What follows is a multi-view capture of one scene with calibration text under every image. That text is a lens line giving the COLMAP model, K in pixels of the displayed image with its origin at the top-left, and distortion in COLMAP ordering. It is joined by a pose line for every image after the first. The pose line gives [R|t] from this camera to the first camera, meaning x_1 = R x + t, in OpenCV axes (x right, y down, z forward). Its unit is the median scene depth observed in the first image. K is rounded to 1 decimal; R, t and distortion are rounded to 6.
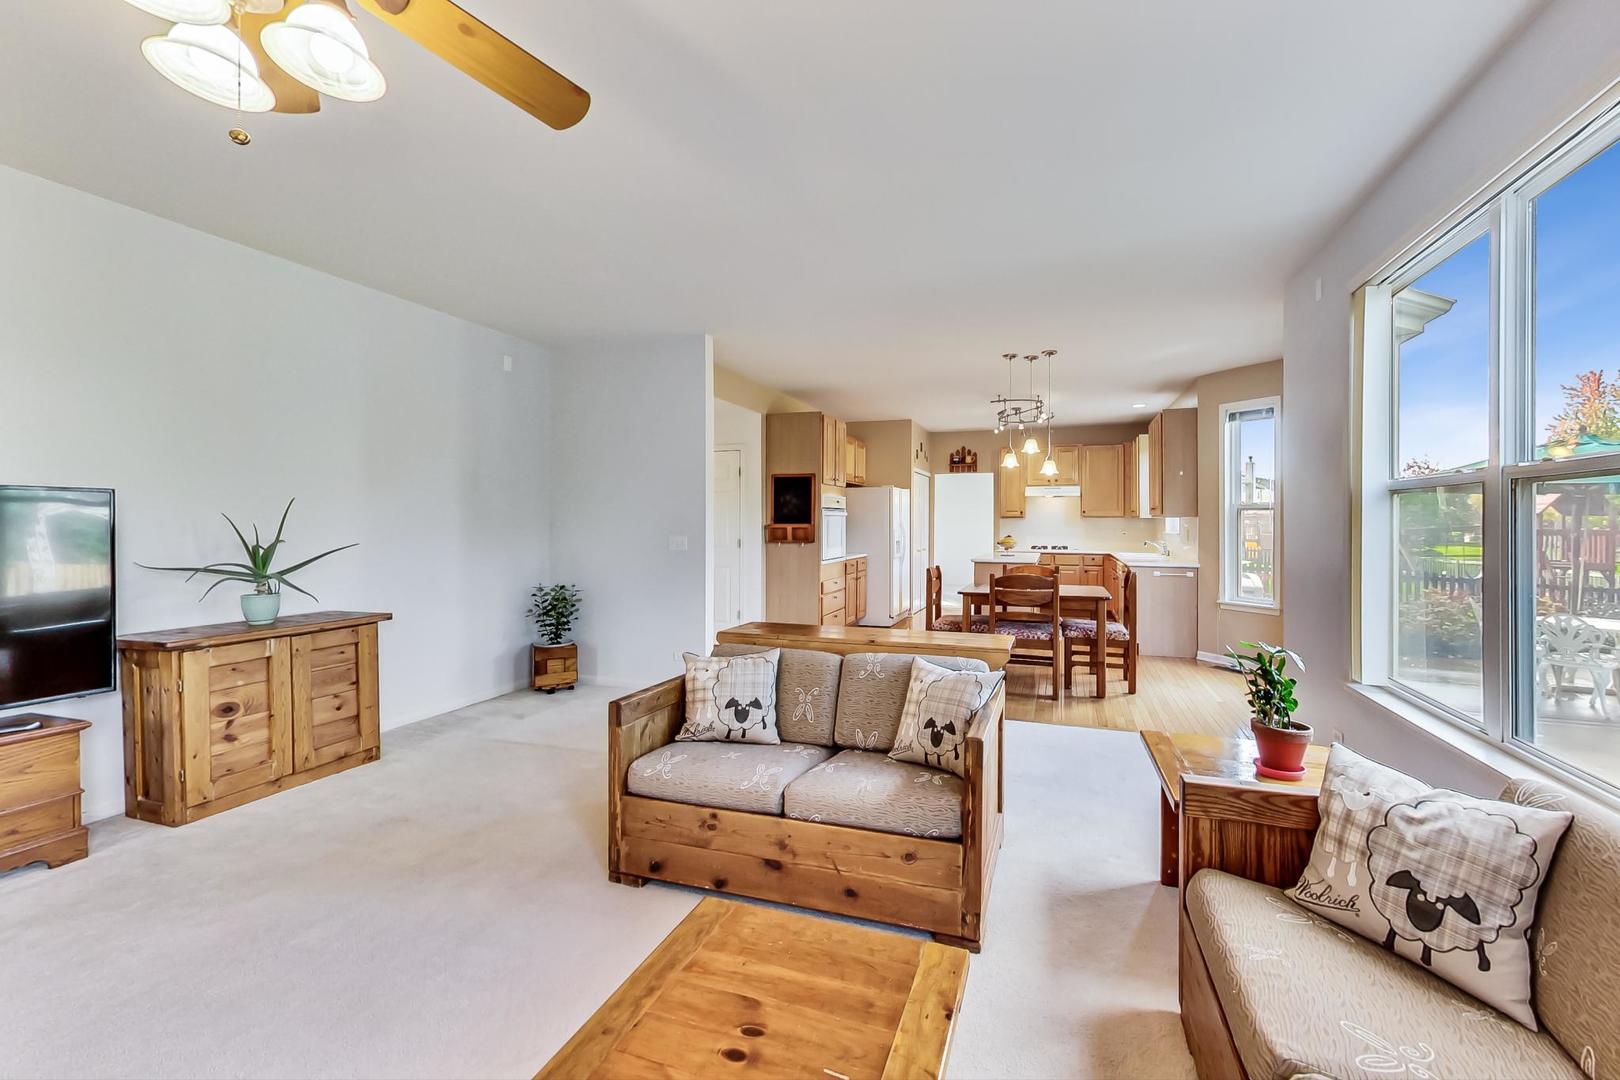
lens RADIAL K [[708.3, 0, 821.5], [0, 708.3, 528.9], [0, 0, 1]] dist [-0.003558, -0.000260]
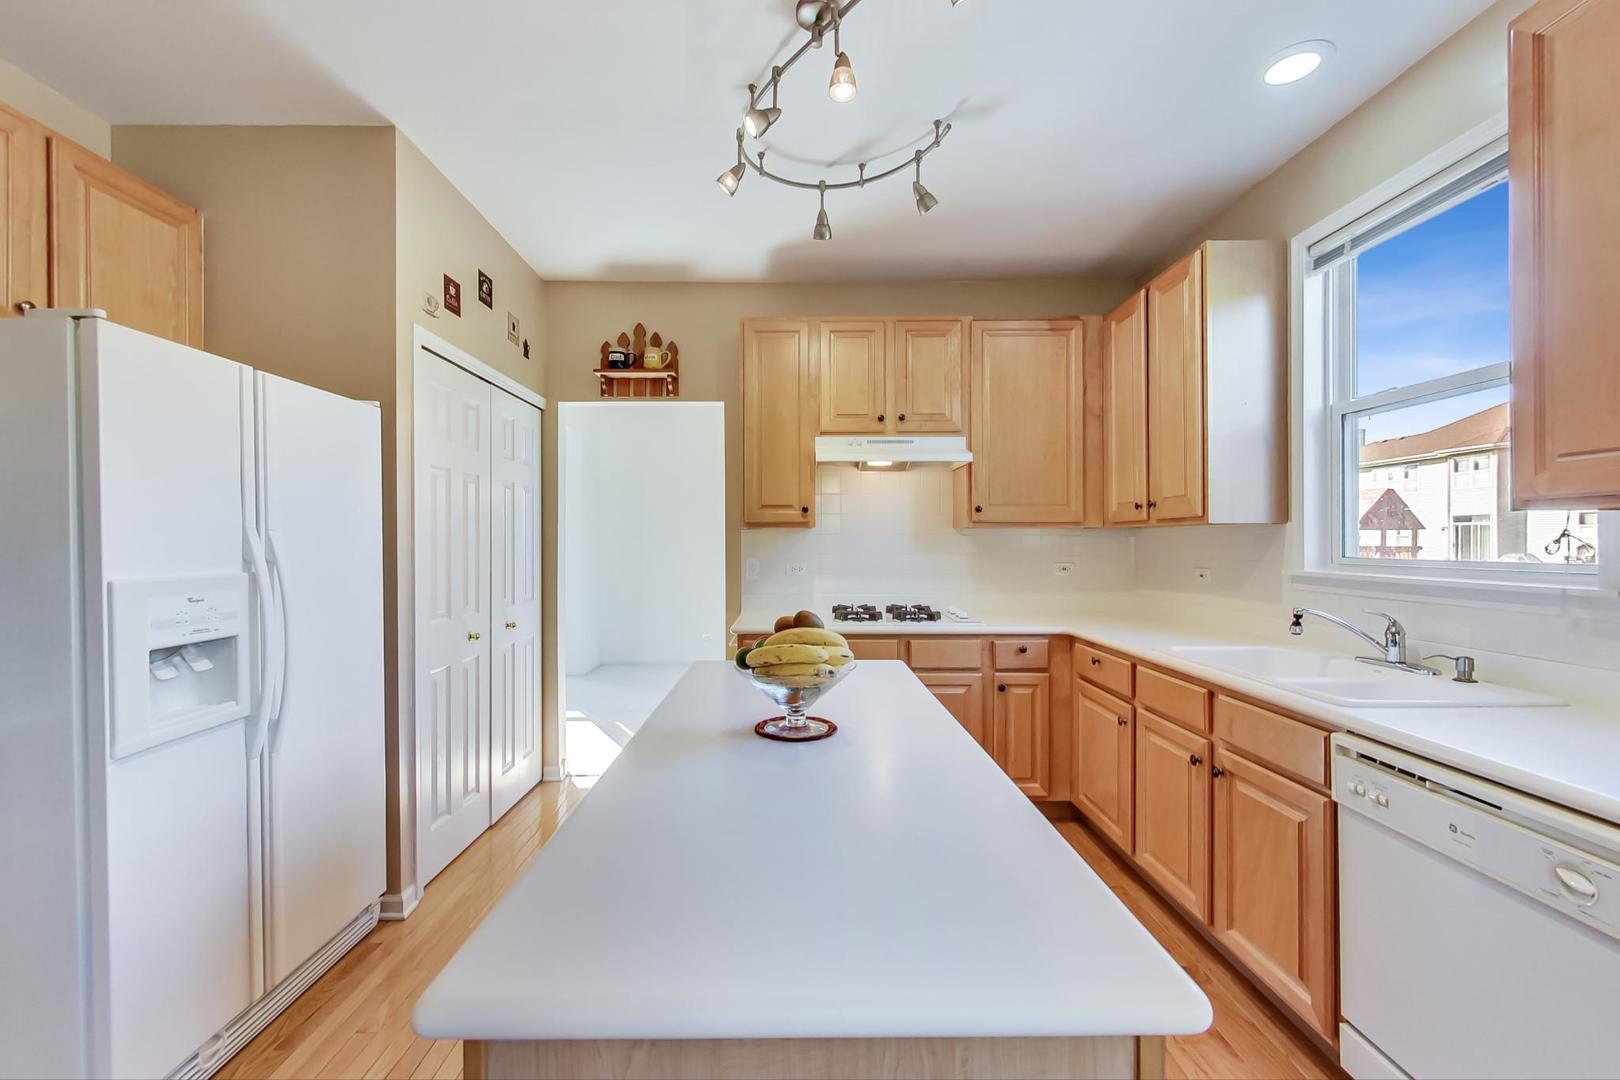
lens RADIAL K [[662.8, 0, 807.7], [0, 662.8, 541.3], [0, 0, 1]] dist [0.004362, -0.001728]
pose [[0.938880, -0.004282, 0.344219, 0.178727], [0.007404, 0.999943, -0.007756, -0.006211], [-0.344166, 0.009831, 0.938858, 0.719703]]
